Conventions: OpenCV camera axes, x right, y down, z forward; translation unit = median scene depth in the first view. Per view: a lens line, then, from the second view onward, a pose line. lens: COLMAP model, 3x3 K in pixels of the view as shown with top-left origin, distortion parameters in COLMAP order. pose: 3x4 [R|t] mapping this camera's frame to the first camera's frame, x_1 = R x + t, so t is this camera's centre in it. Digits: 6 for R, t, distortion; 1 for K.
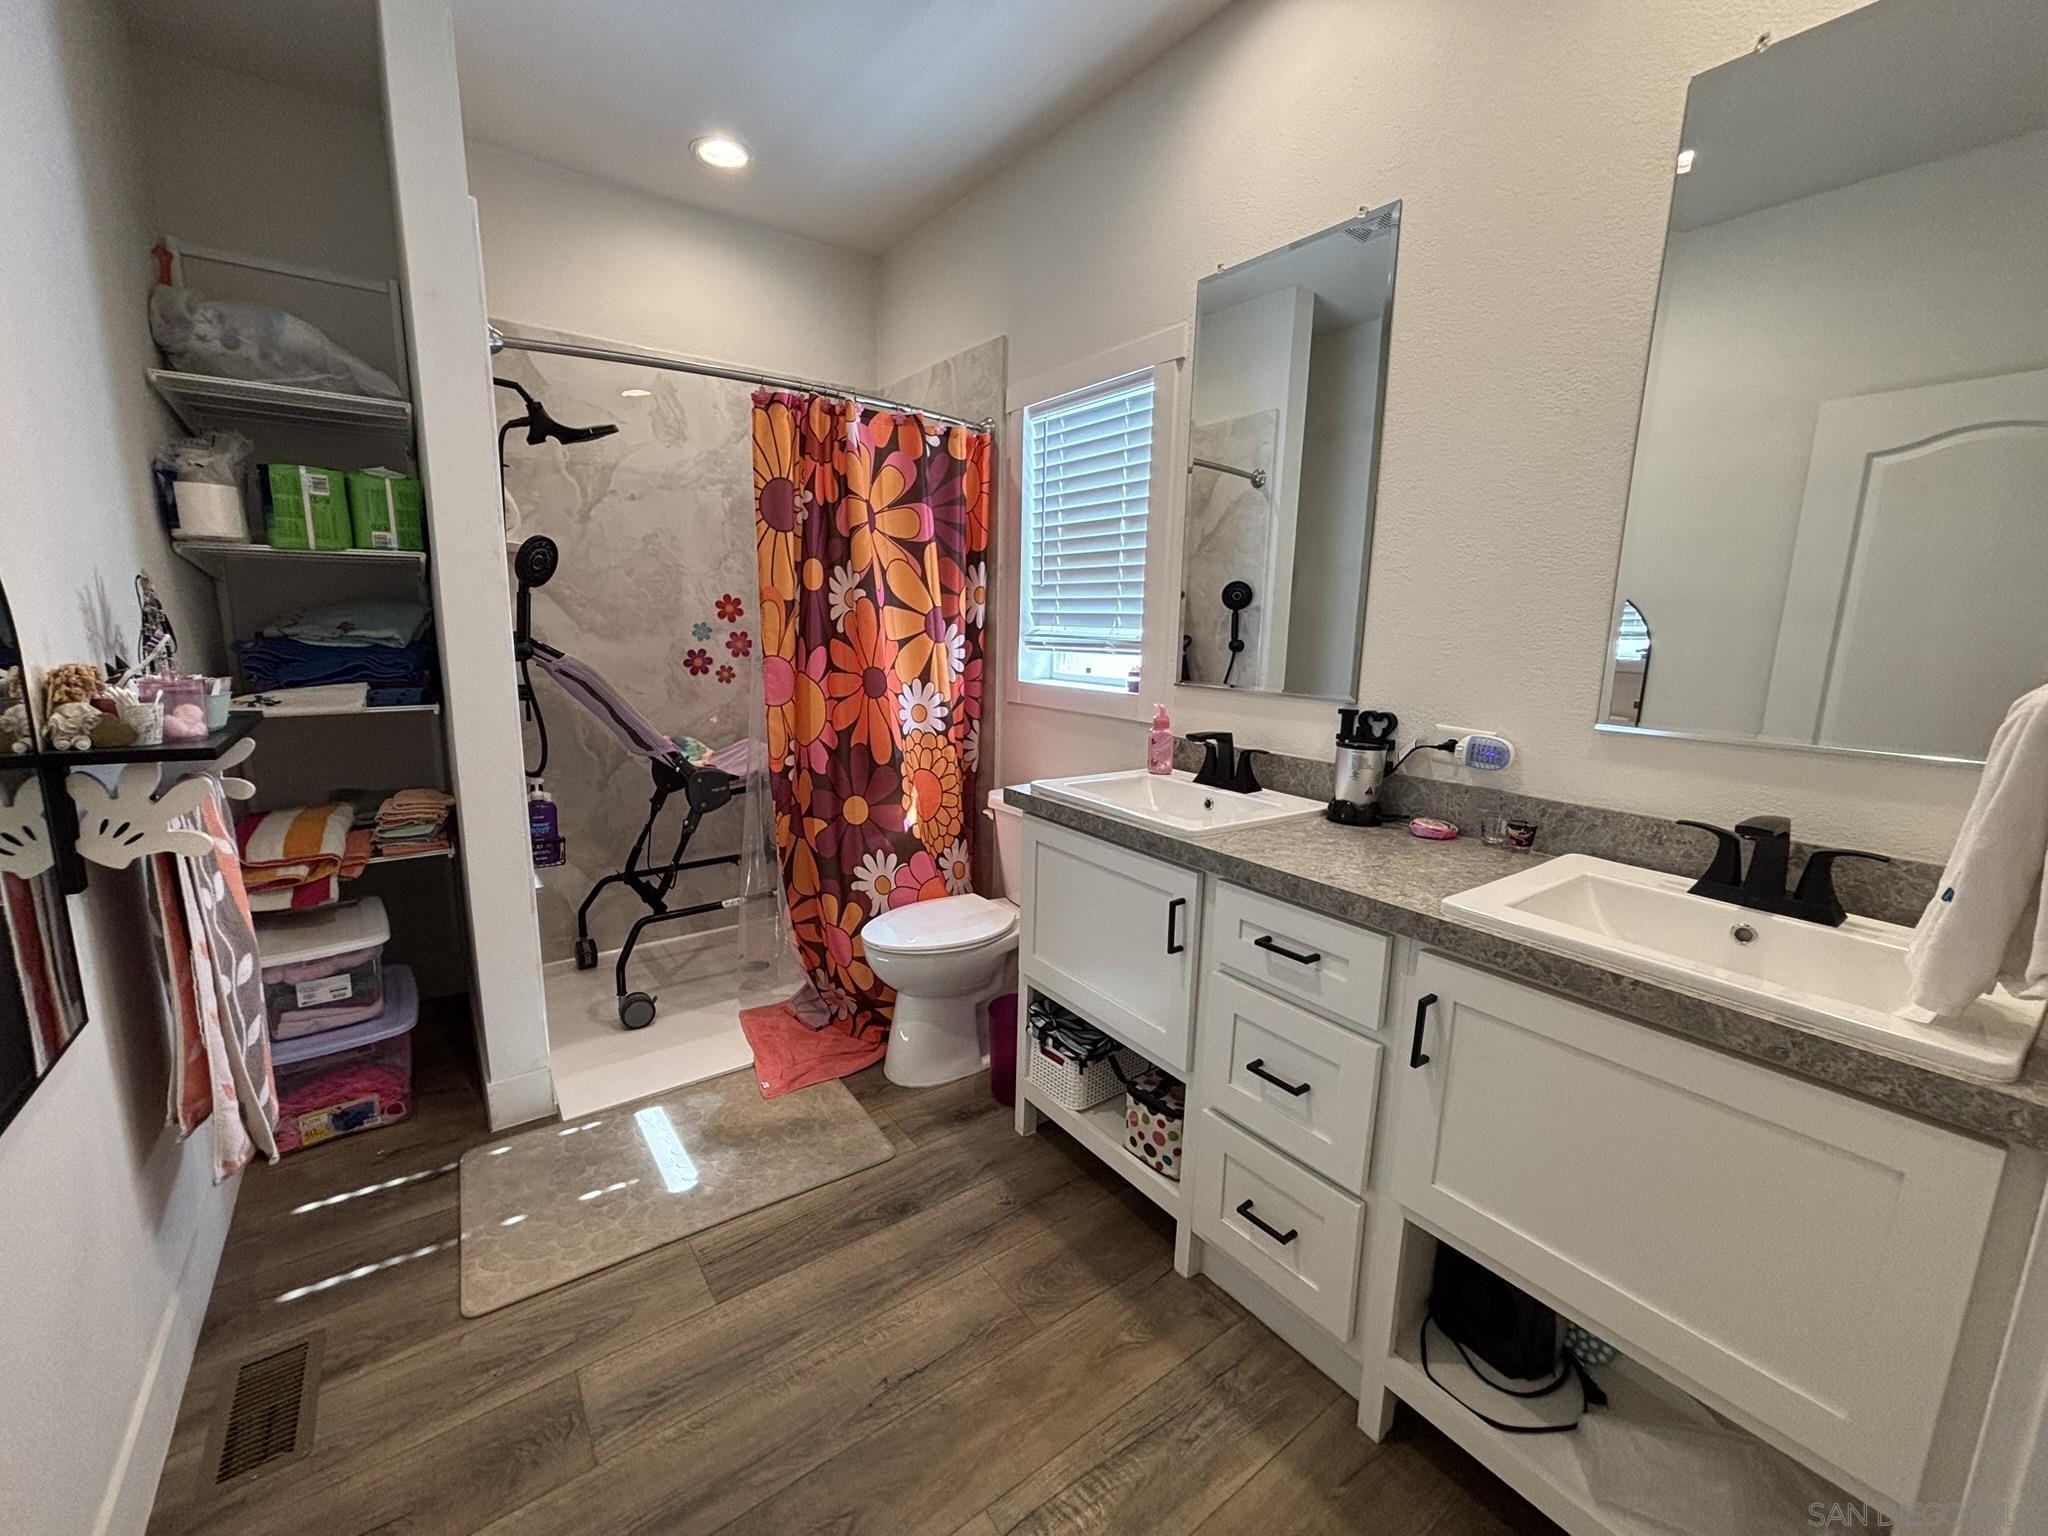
lens RADIAL K [[821.9, 0, 1027.3], [0, 821.9, 766.4], [0, 0, 1]] dist [0.001692, -0.000779]
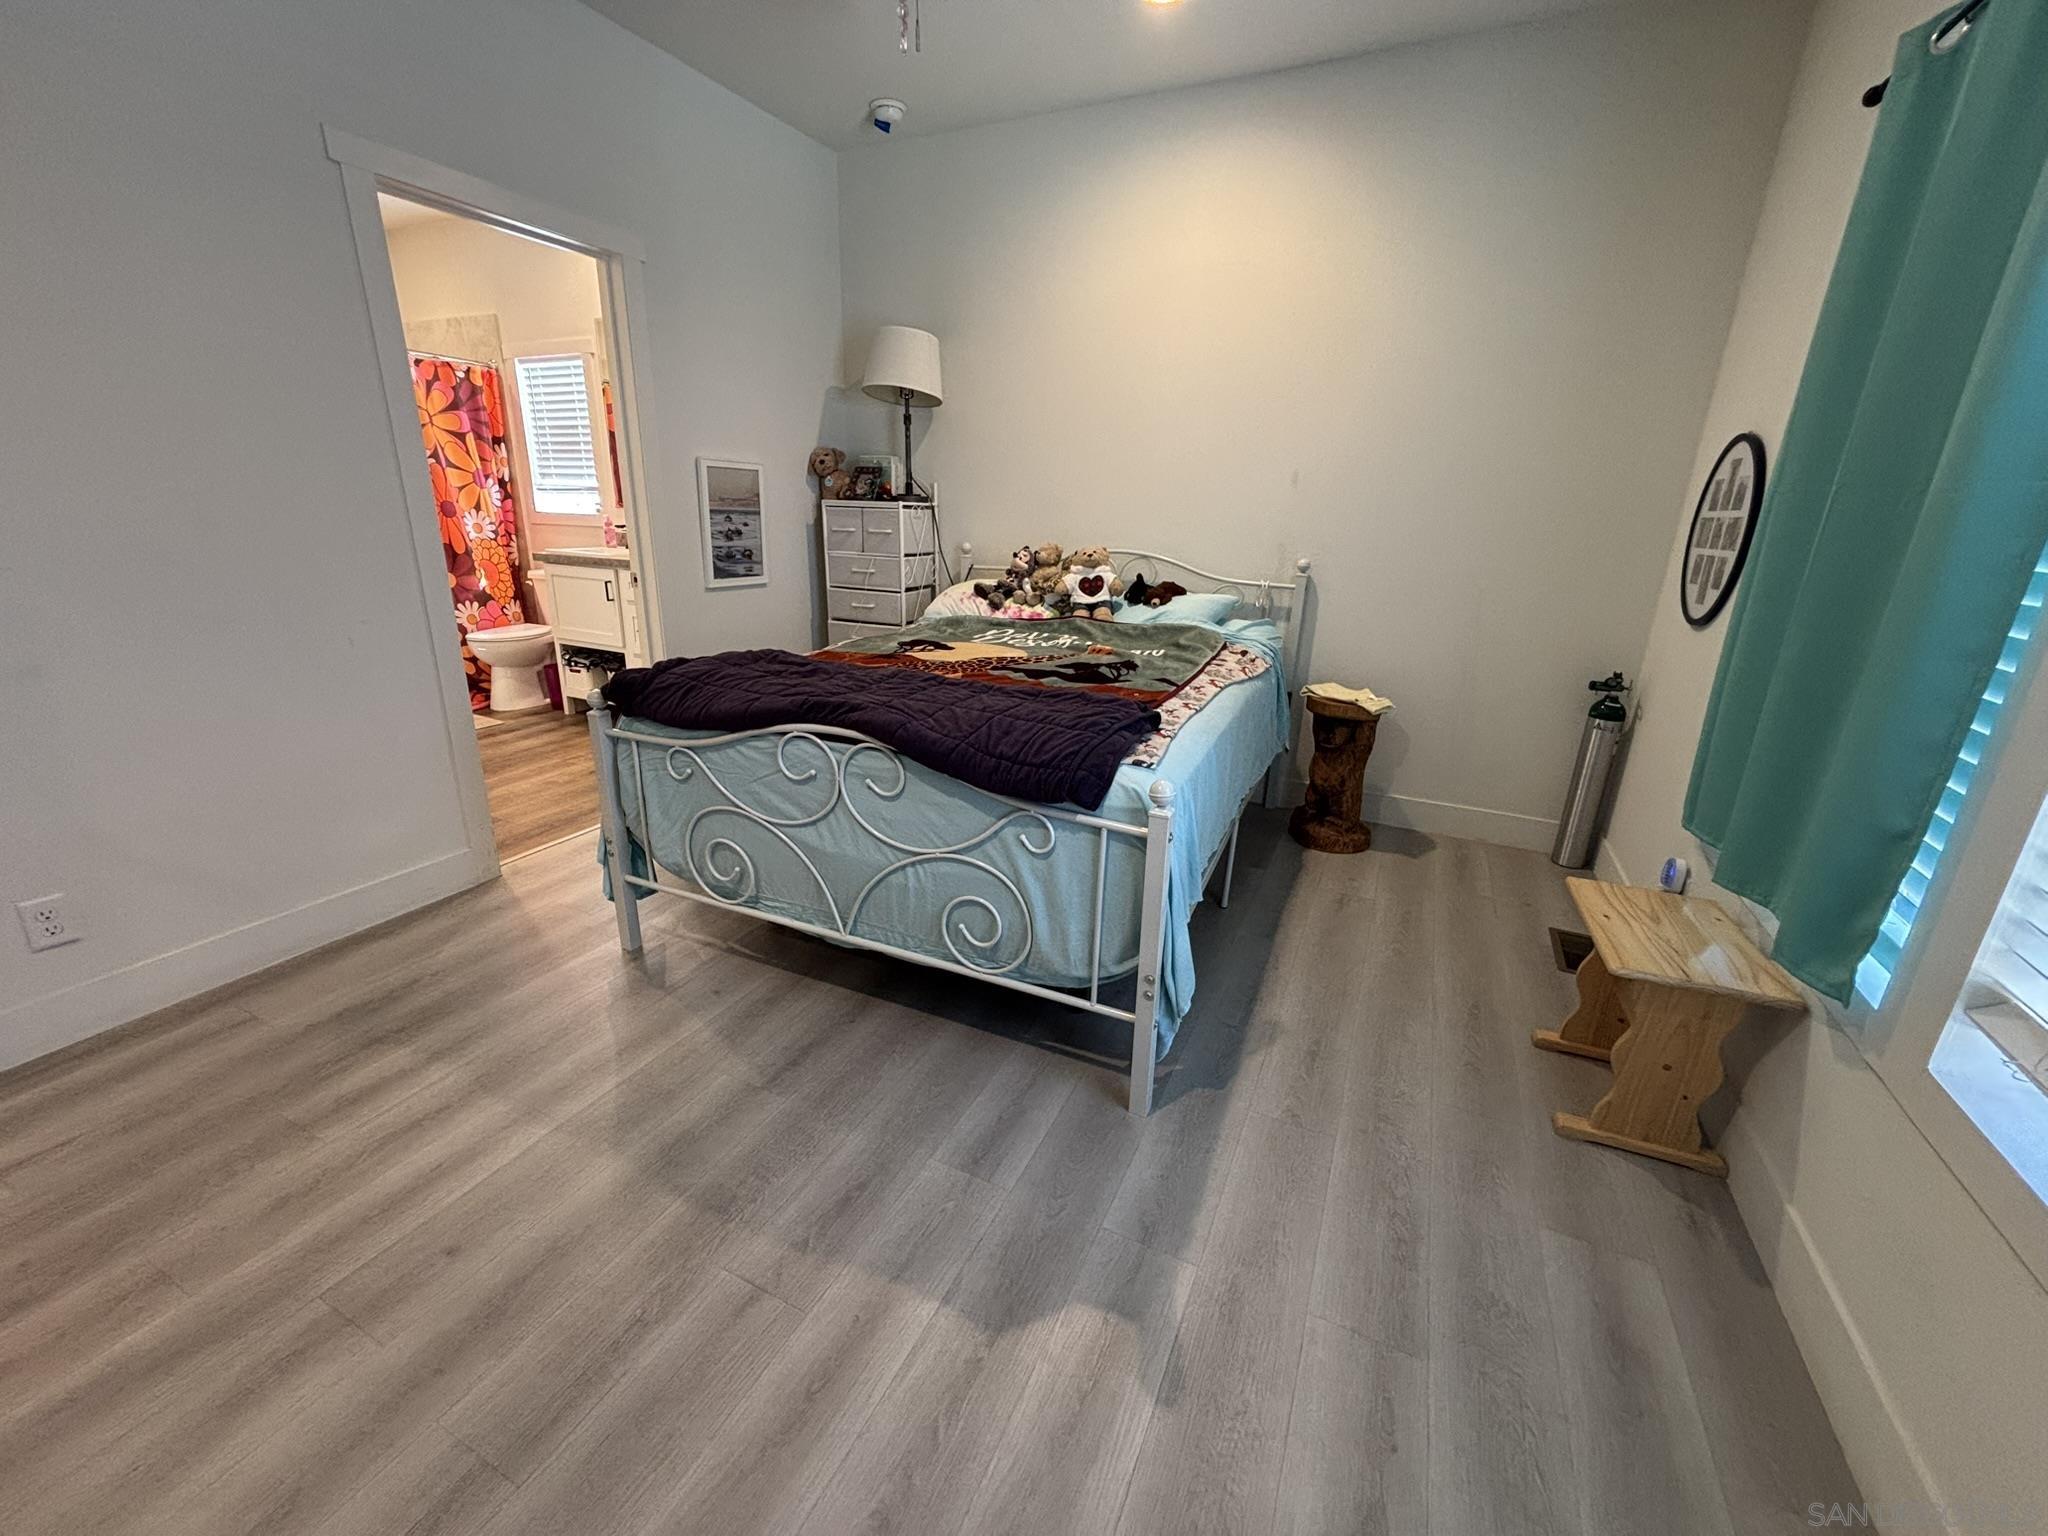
lens RADIAL K [[821.9, 0, 1004.5], [0, 821.9, 758.5], [0, 0, 1]] dist [0.001692, -0.000779]
pose [[0.892461, -0.138647, 0.429291, 0.062415], [0.075728, 0.984141, 0.160412, 0.244189], [-0.444723, -0.110652, 0.888807, -1.261319]]
